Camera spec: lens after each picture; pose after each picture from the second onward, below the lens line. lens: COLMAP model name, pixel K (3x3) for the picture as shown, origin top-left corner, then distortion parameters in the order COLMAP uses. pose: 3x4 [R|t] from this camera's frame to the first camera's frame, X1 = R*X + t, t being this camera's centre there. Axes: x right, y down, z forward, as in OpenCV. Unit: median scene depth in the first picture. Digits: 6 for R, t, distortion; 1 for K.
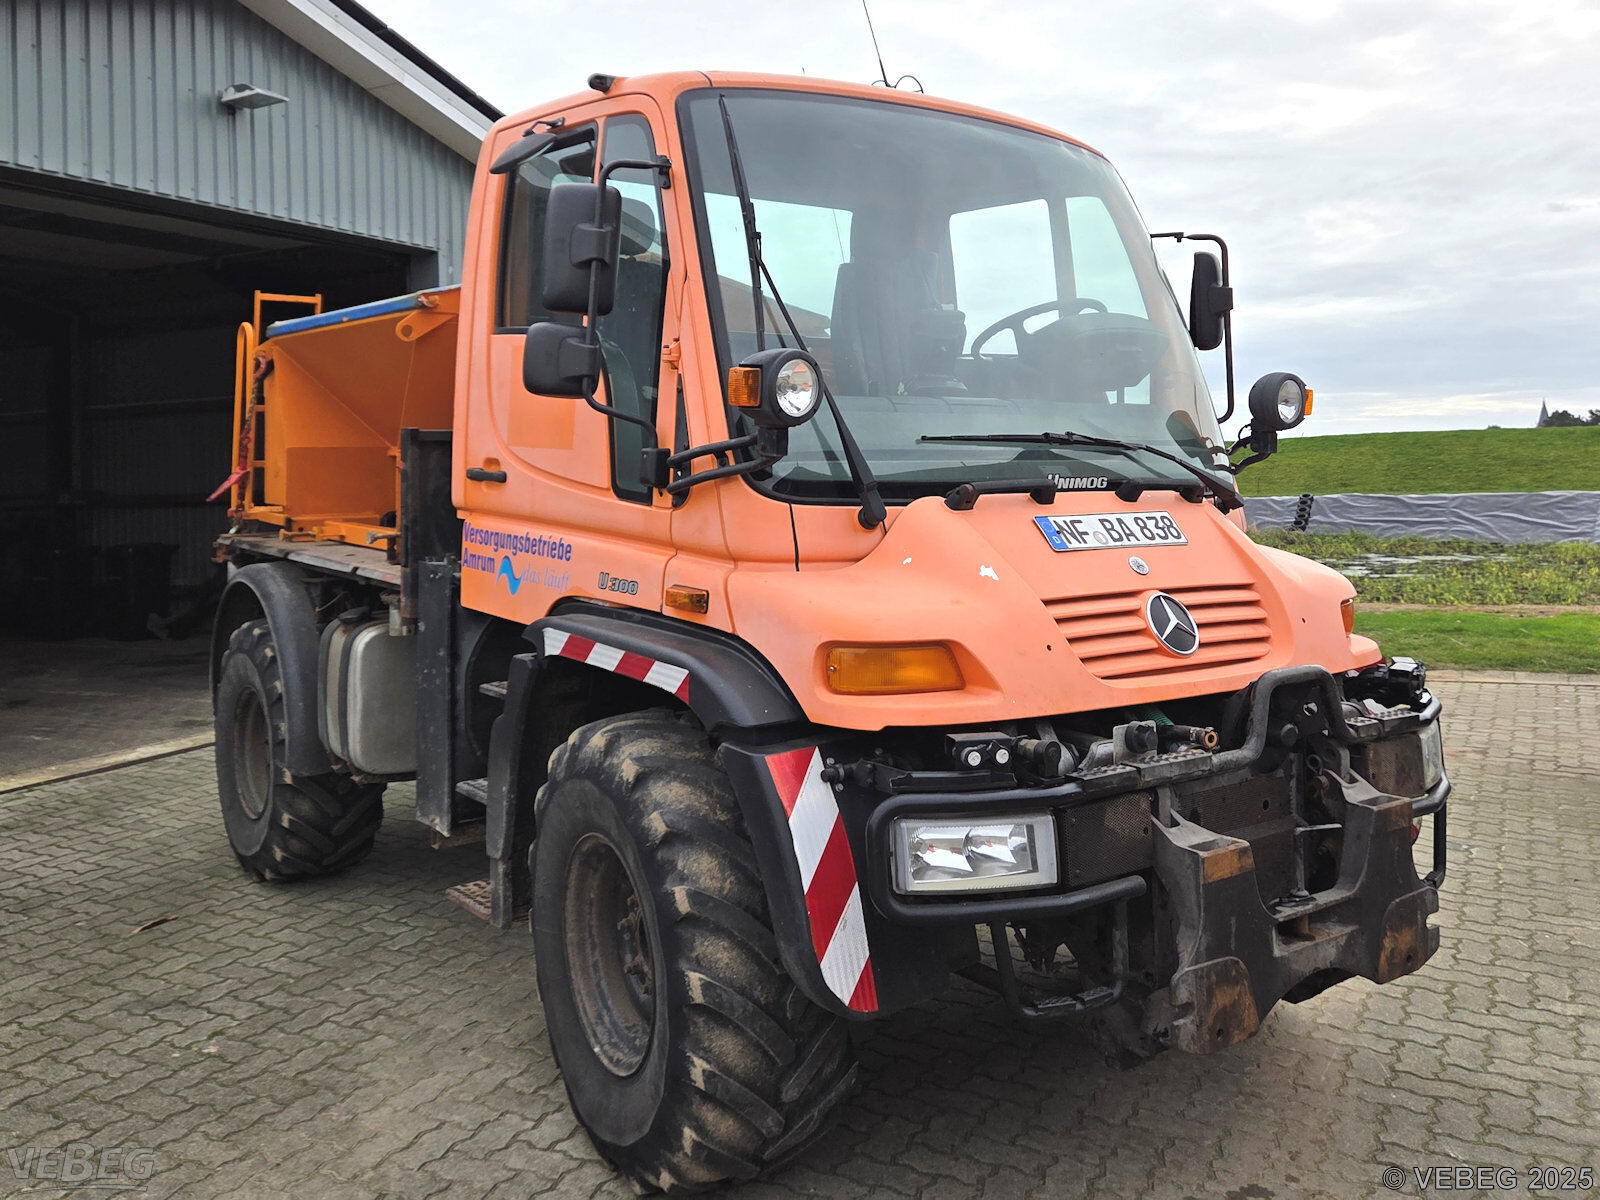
lens RADIAL K [[1223.7, 0, 925.9], [0, 1223.7, 478.7], [0, 0, 1]] dist [0.089538, -0.101567]
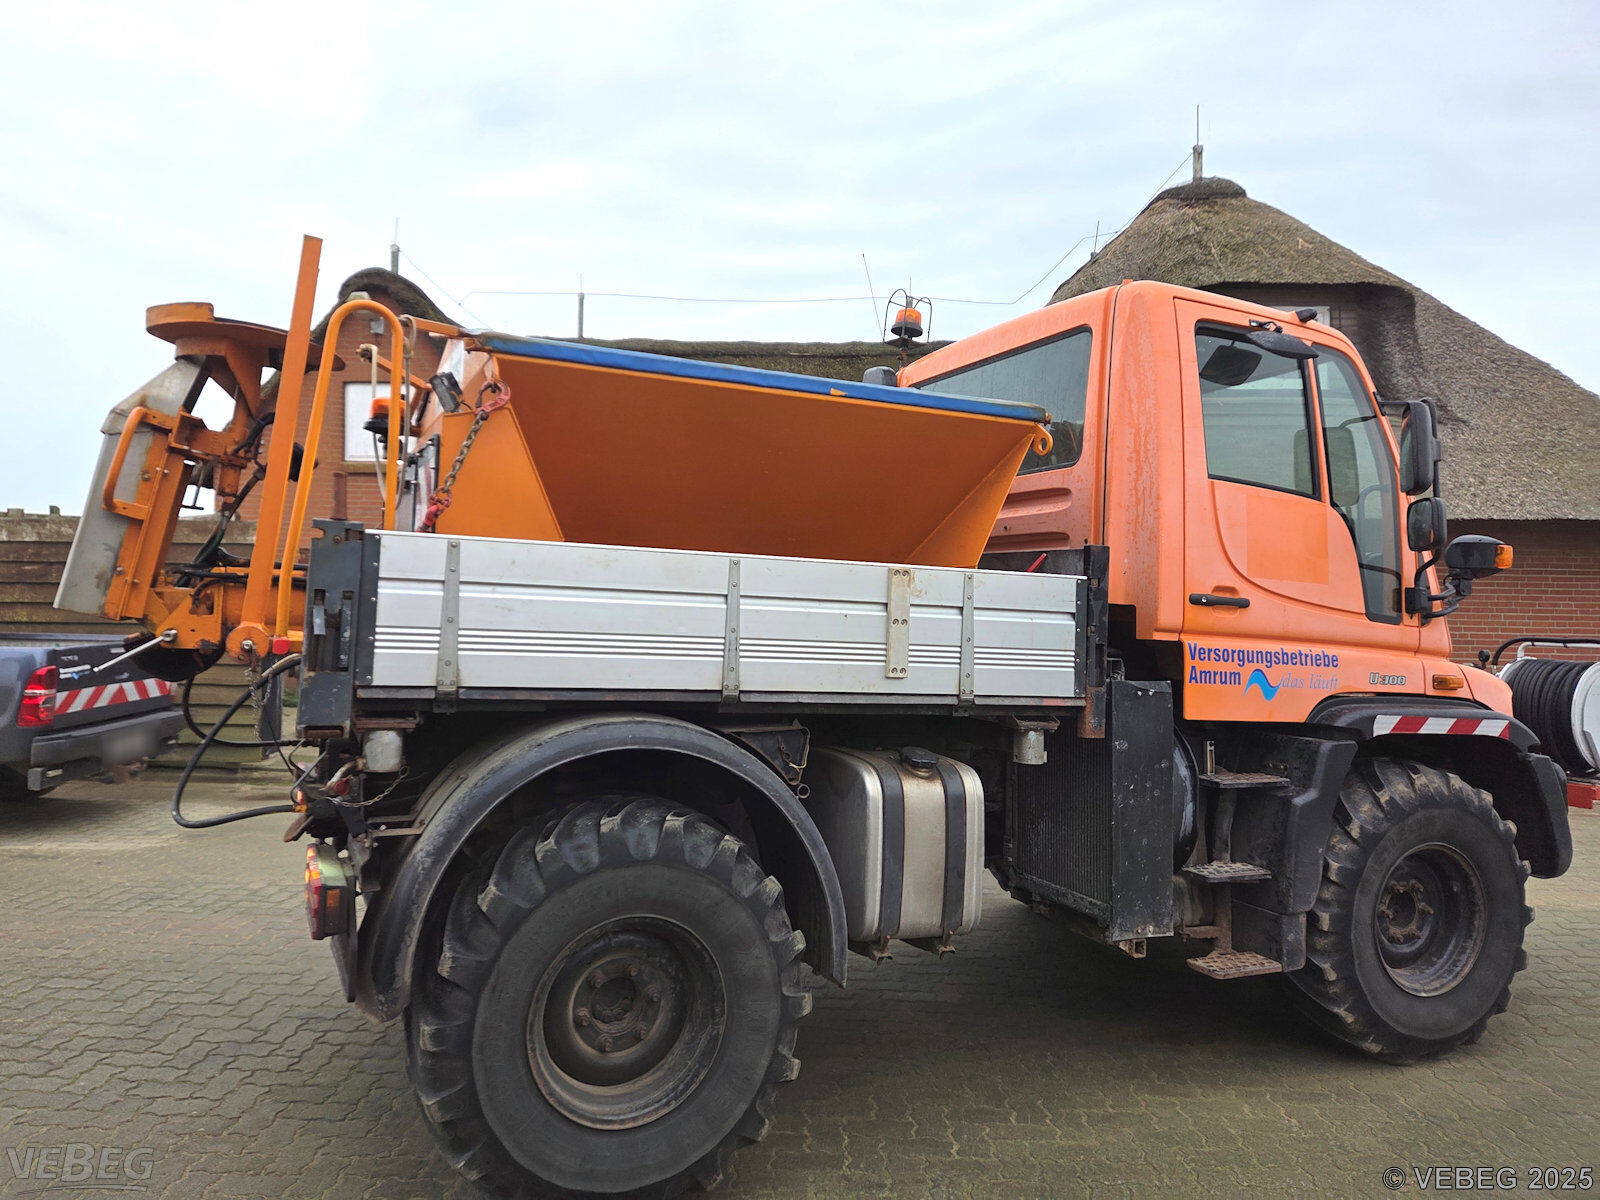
lens RADIAL K [[1082.4, 0, 800.6], [0, 1082.4, 577.5], [0, 0, 1]] dist [0.073816, -0.059418]
pose [[0.333410, 0.016925, 0.942630, -1.830683], [-0.021561, 0.999714, -0.010323, -0.007439], [-0.942535, -0.016882, 0.333680, 1.301623]]
